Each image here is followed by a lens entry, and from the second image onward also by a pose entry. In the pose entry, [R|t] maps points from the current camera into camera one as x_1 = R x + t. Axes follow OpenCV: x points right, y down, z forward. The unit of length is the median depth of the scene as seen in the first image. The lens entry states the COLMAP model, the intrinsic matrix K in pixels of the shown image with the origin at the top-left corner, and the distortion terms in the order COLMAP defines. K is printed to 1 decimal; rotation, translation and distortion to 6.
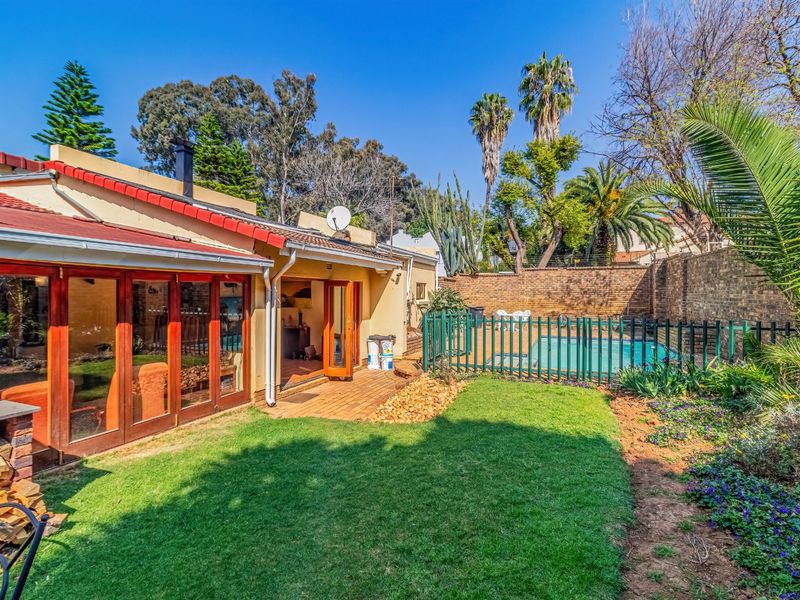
lens RADIAL K [[409.7, 0, 400.0], [0, 409.7, 300.0], [0, 0, 1]] dist [0.003863, 0.002573]
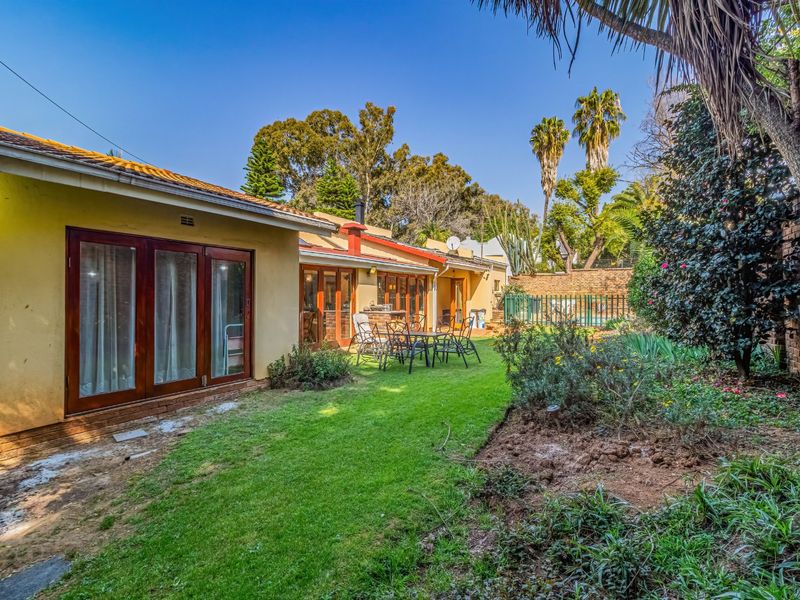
lens RADIAL K [[409.7, 0, 400.0], [0, 409.7, 300.0], [0, 0, 1]] dist [0.003863, 0.002573]
pose [[0.990257, 0.000283, -0.139255, -0.059702], [-0.000776, 0.999994, -0.003483, 0.024253], [0.139253, 0.003557, 0.990250, -0.362372]]
